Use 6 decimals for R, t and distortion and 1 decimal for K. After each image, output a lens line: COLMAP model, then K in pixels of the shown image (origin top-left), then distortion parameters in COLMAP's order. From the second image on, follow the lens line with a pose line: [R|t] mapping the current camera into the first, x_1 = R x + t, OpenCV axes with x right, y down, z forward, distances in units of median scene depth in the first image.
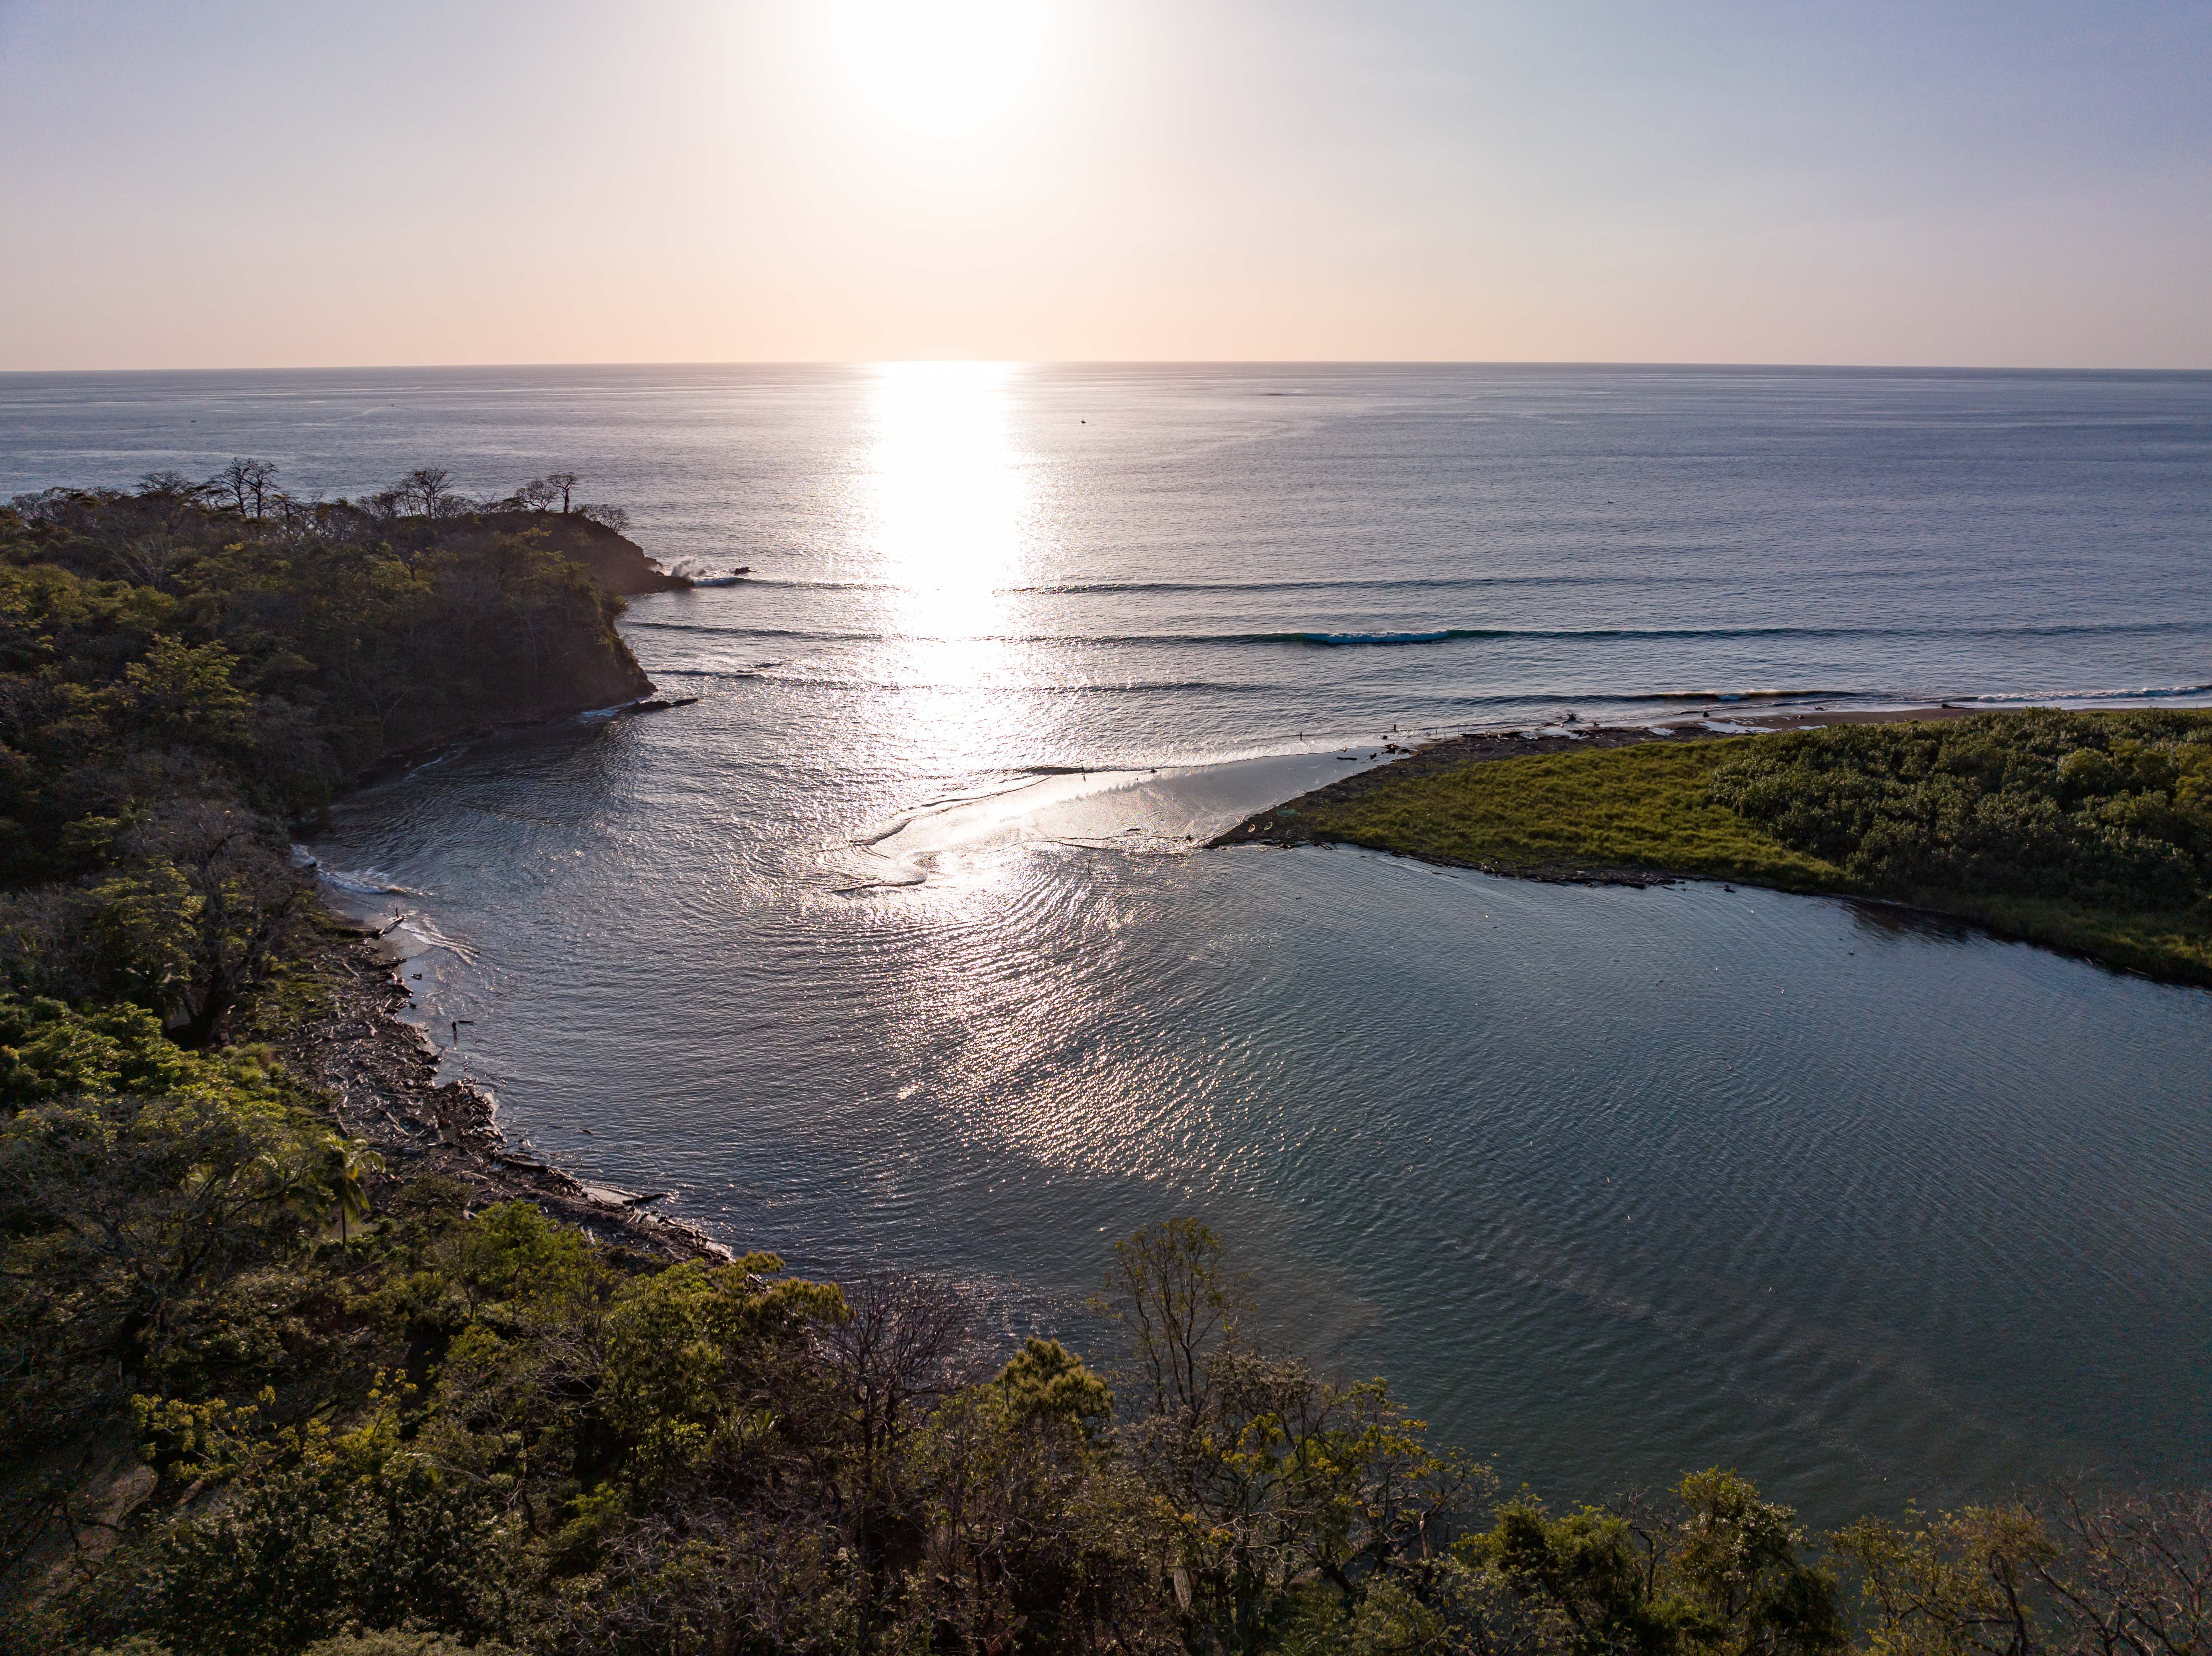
lens RADIAL K [[1558.3, 0, 1110.7], [0, 1558.3, 825.4], [0, 0, 1]] dist [-0.044621, 0.009718]
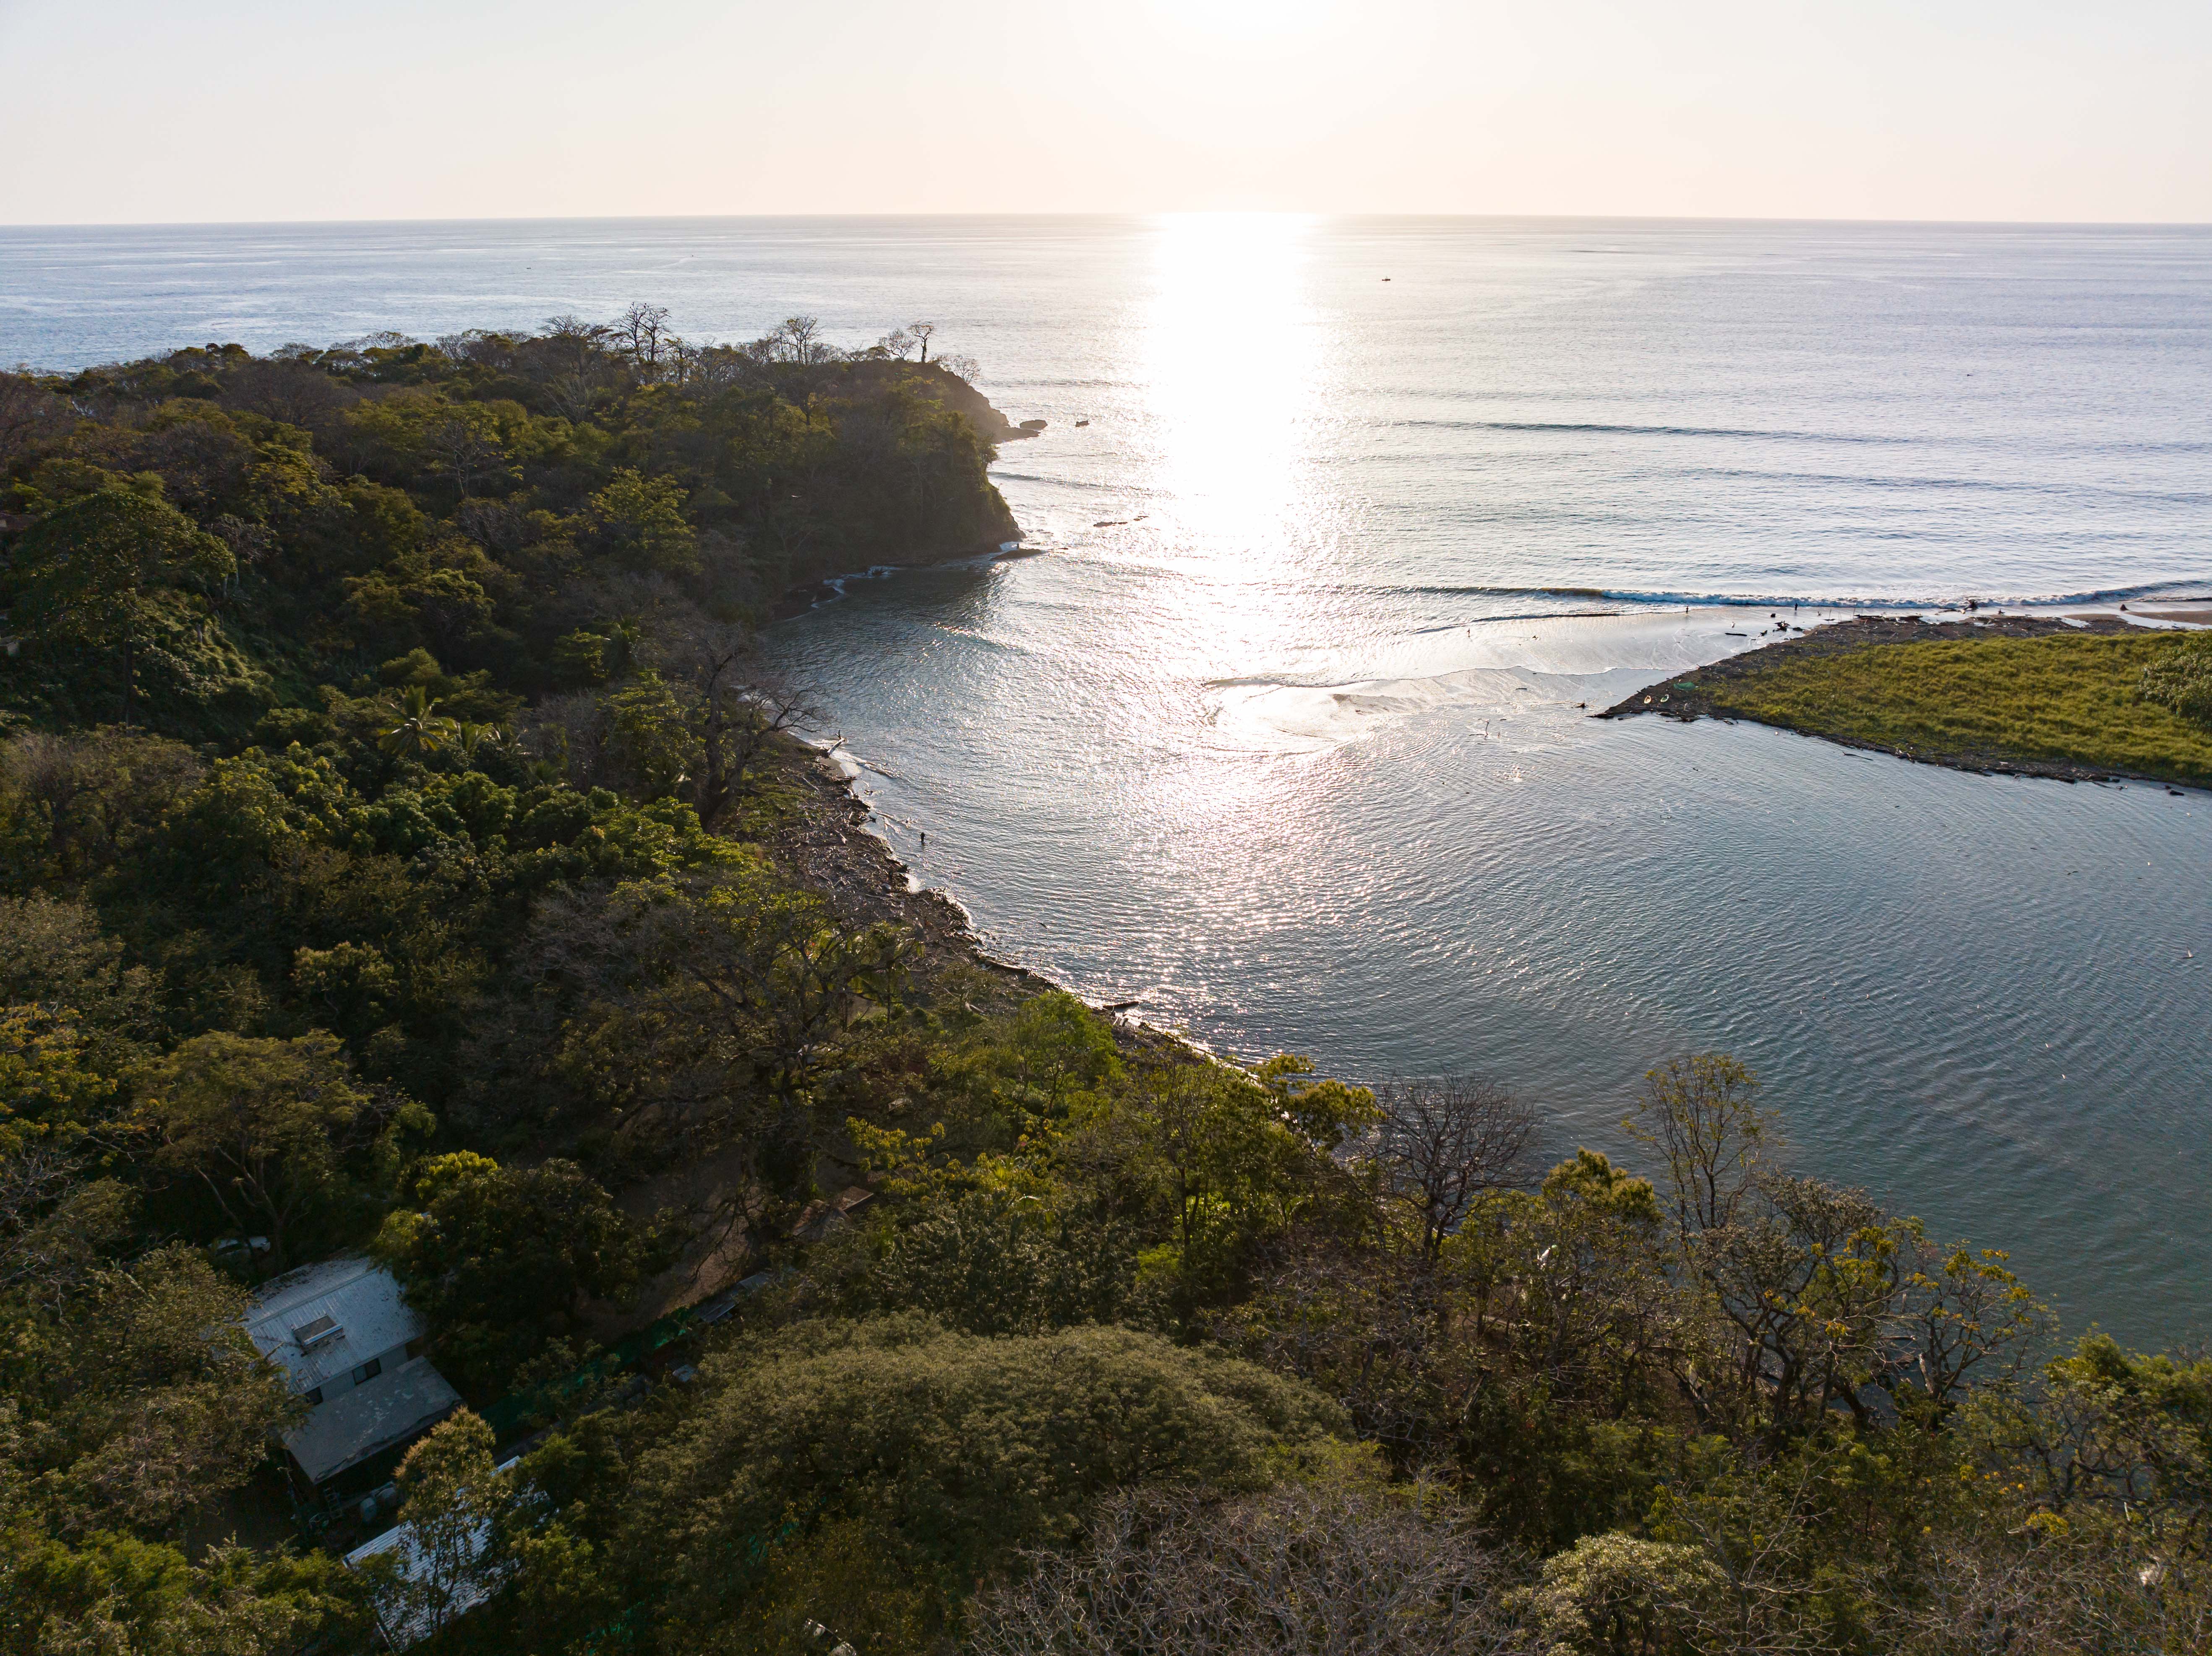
lens RADIAL K [[1558.3, 0, 1110.7], [0, 1558.3, 825.4], [0, 0, 1]] dist [-0.044621, 0.009718]
pose [[0.984477, 0.065497, -0.162836, -0.111132], [-0.051325, 0.994639, 0.089769, 0.014711], [0.167842, -0.080018, 0.982561, -0.048088]]
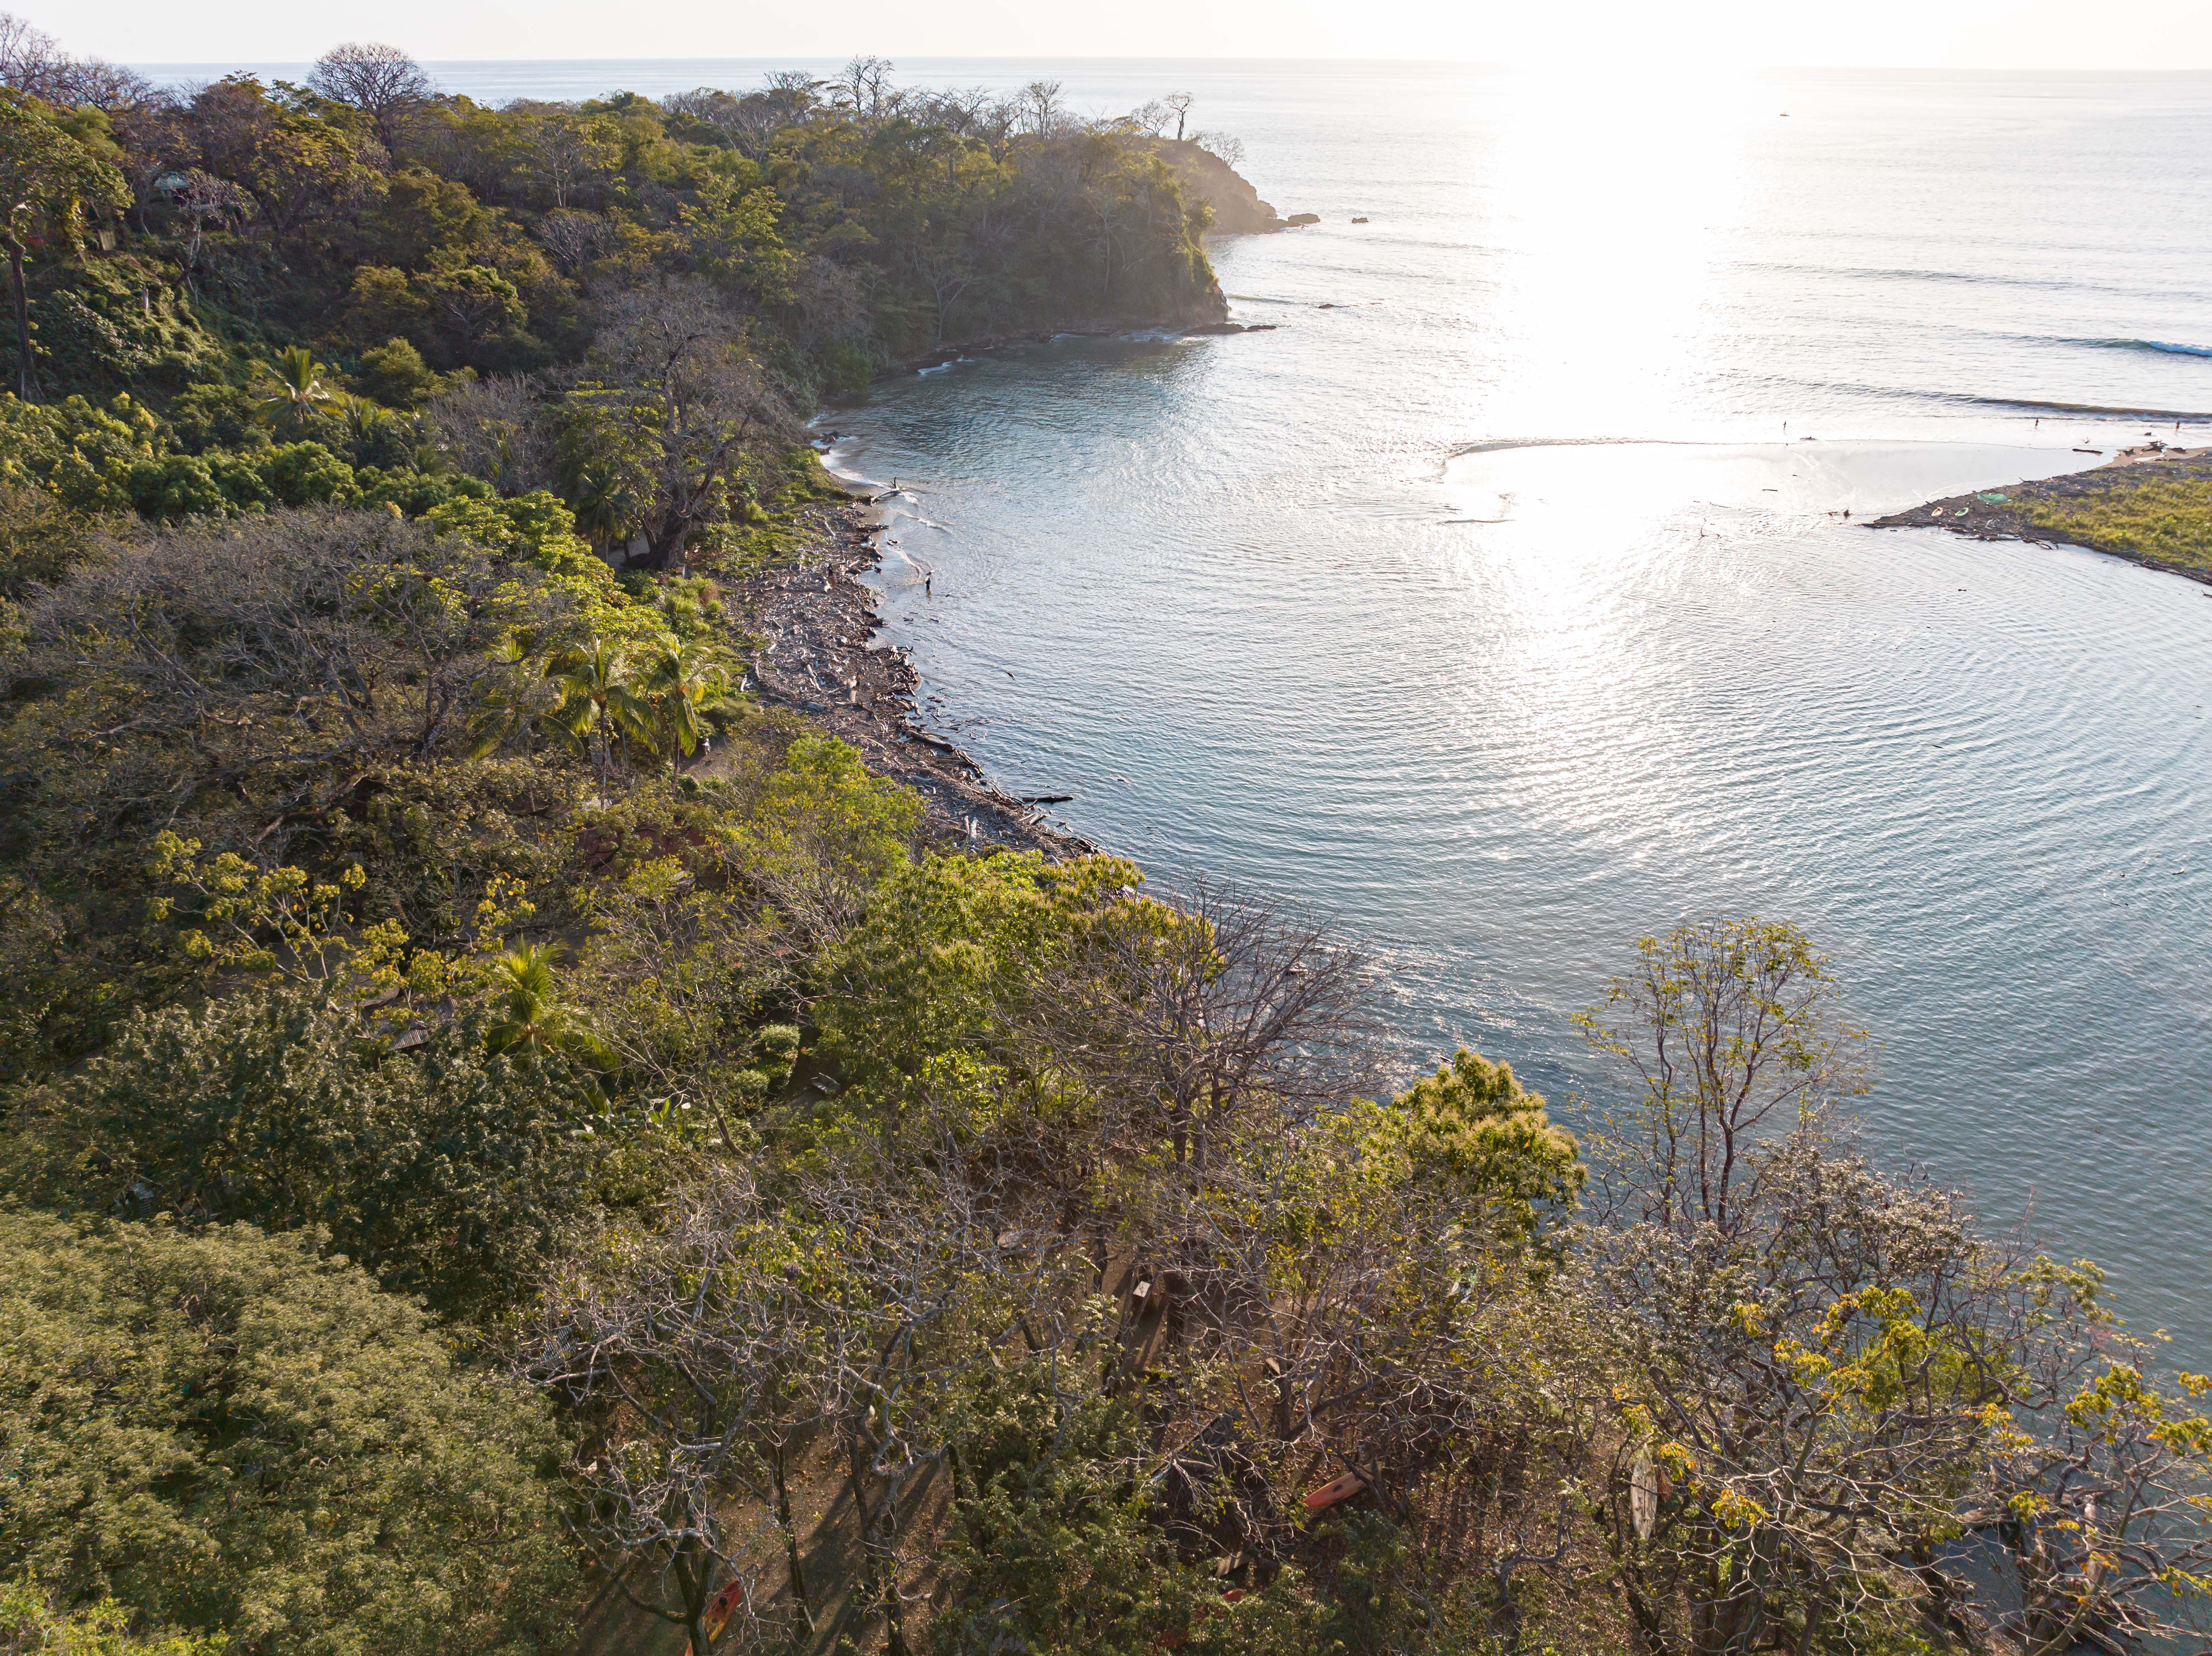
lens RADIAL K [[1558.3, 0, 1110.7], [0, 1558.3, 825.4], [0, 0, 1]] dist [-0.044621, 0.009718]
pose [[0.921777, 0.177783, -0.344558, 0.007538], [-0.116961, 0.974781, 0.190061, 0.076092], [0.369658, -0.134894, 0.919324, 0.209800]]
